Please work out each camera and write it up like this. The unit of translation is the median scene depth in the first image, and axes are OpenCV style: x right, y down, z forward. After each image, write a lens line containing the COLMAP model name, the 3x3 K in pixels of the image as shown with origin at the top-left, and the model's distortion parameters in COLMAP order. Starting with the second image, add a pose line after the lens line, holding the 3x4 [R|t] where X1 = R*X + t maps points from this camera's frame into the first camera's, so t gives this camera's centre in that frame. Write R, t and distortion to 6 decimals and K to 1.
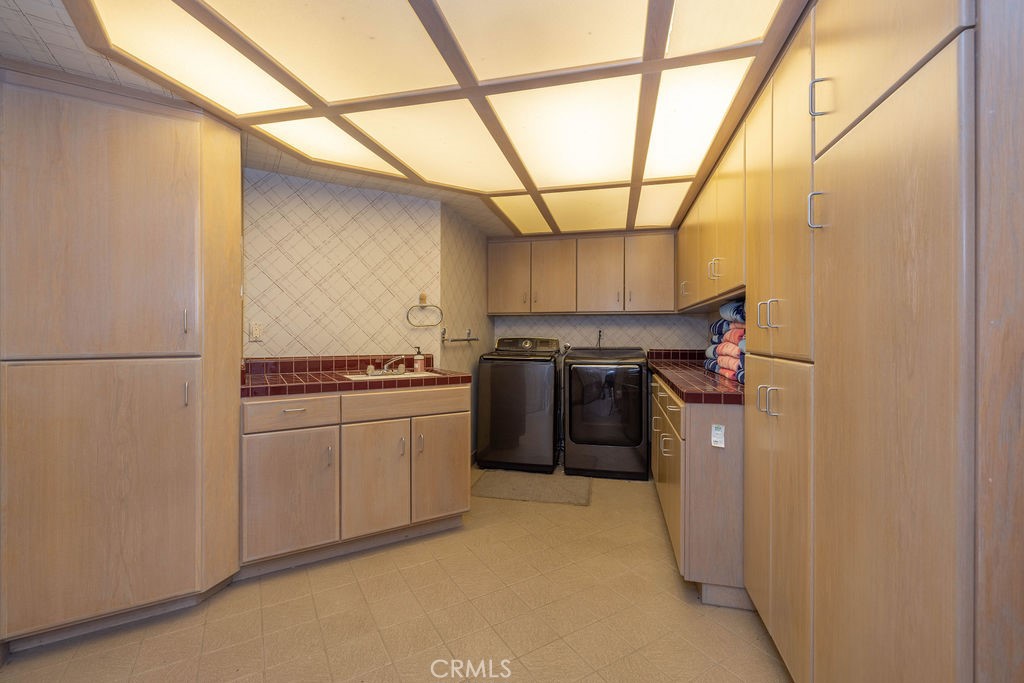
lens RADIAL K [[437.1, 0, 507.2], [0, 437.1, 337.2], [0, 0, 1]] dist [-0.001882, 0.001186]
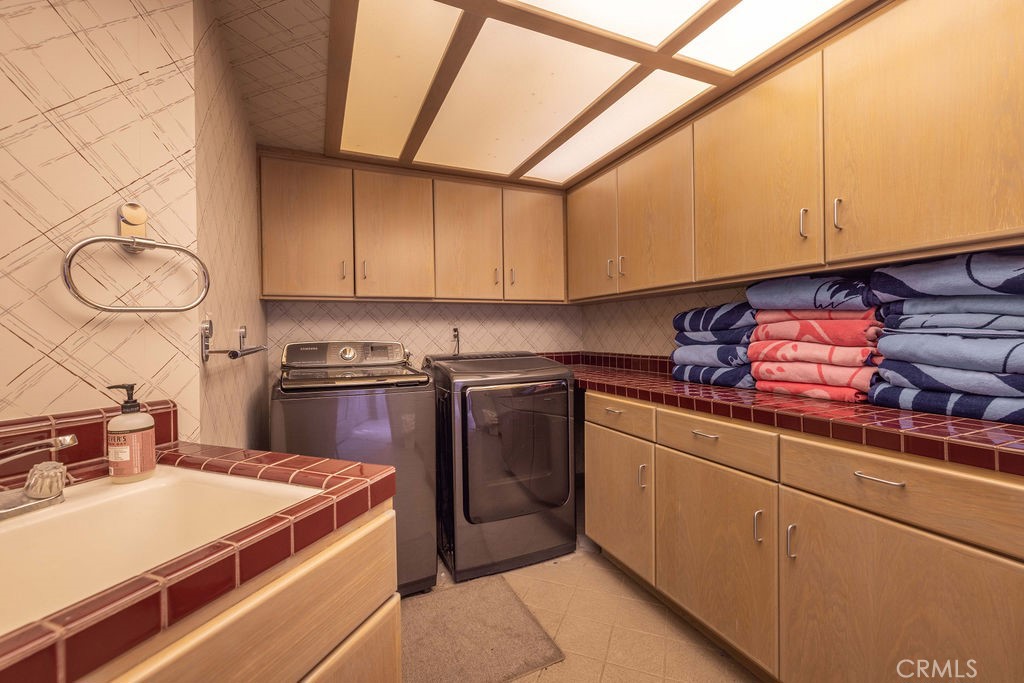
lens RADIAL K [[437.1, 0, 518.5], [0, 437.1, 336.9], [0, 0, 1]] dist [-0.001882, 0.001186]
pose [[0.793651, -0.017945, 0.608109, -0.132578], [0.020596, 0.999784, 0.002623, -0.002648], [-0.608025, 0.010443, 0.793850, 0.476968]]
